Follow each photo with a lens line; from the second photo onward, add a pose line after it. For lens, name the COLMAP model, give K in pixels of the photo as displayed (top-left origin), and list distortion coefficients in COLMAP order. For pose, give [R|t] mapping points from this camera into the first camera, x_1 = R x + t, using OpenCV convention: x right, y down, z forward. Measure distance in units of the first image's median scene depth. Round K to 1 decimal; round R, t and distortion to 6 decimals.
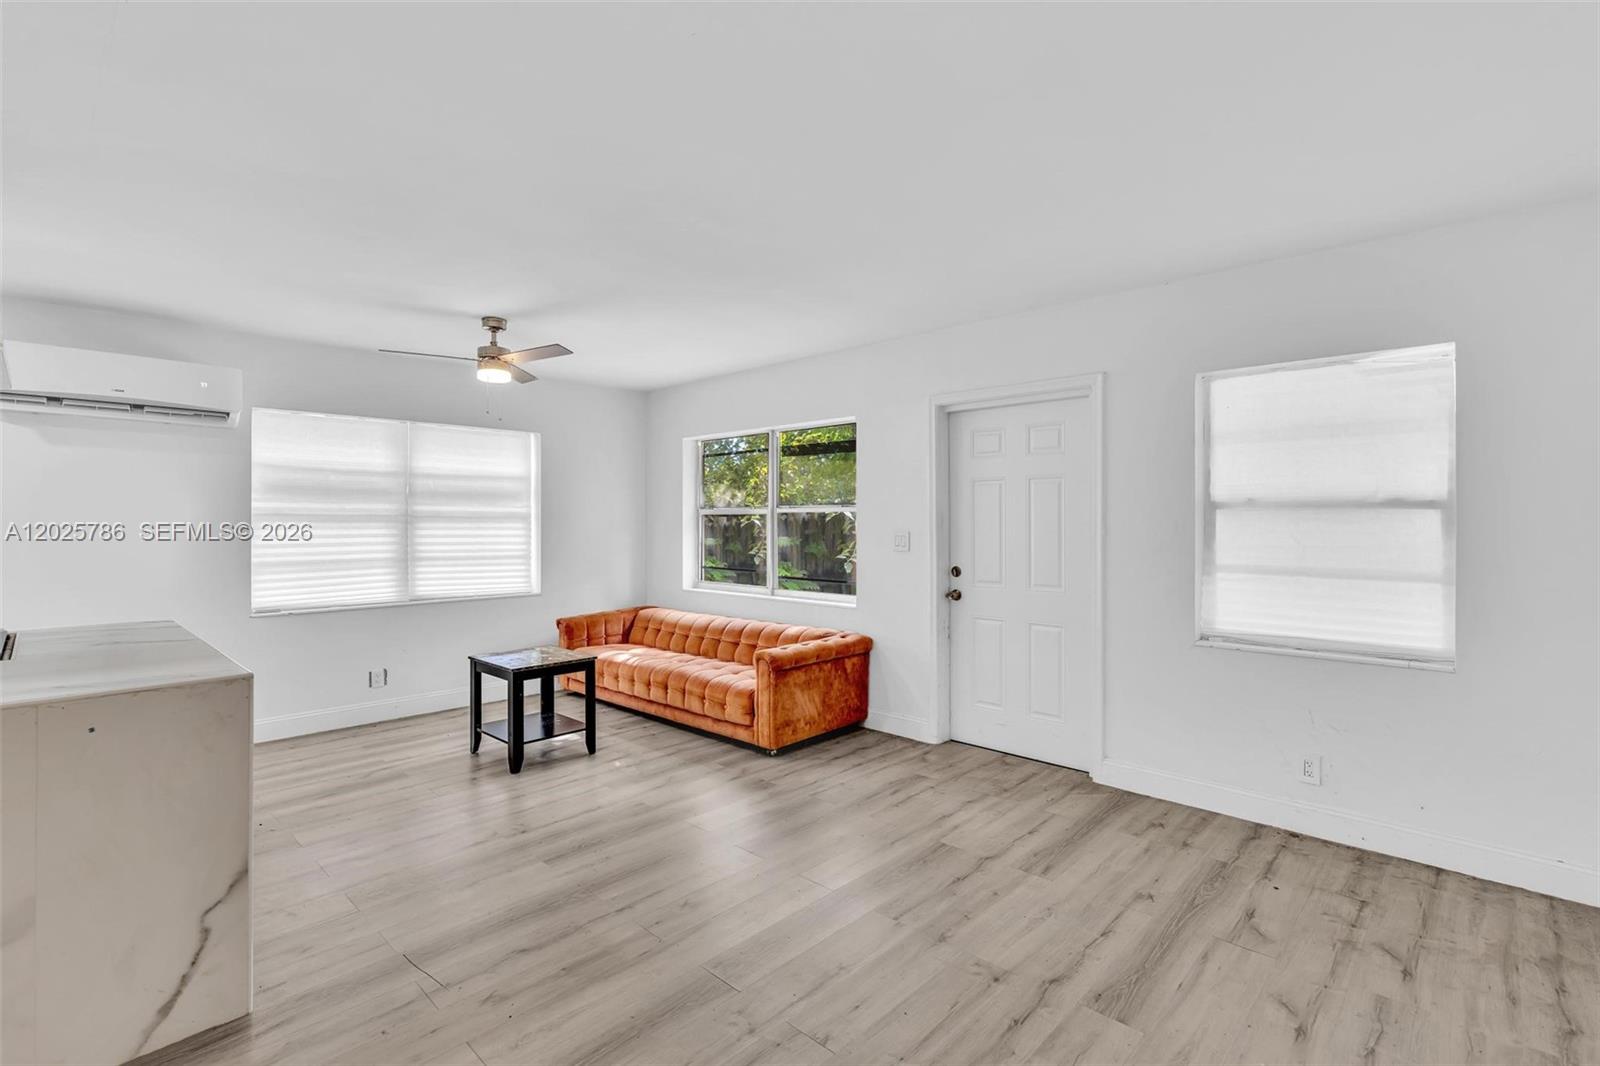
lens RADIAL K [[725.8, 0, 809.3], [0, 725.8, 522.4], [0, 0, 1]] dist [-0.006622, 0.002991]
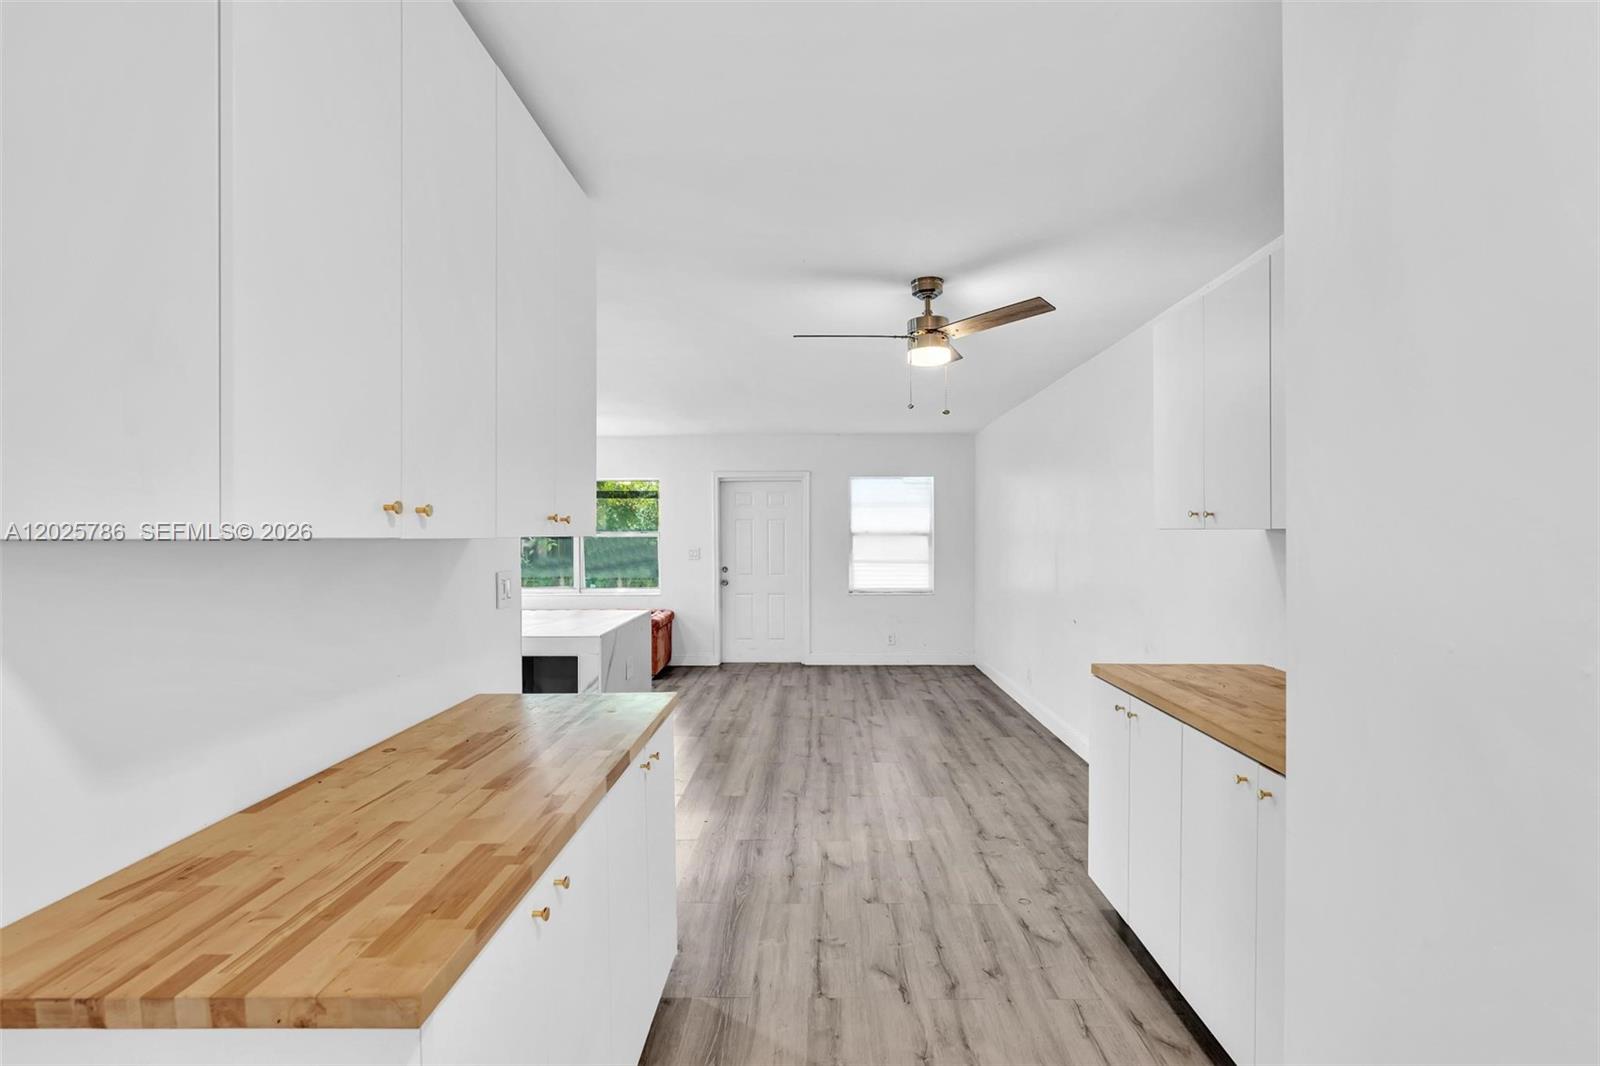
lens RADIAL K [[794.6, 0, 809.1], [0, 794.6, 542.3], [0, 0, 1]] dist [-0.005106, 0.002930]
pose [[0.735178, -0.011854, 0.677771, -1.026362], [0.005137, 0.999916, 0.011917, -0.023151], [-0.677855, -0.005280, 0.735177, -0.619057]]
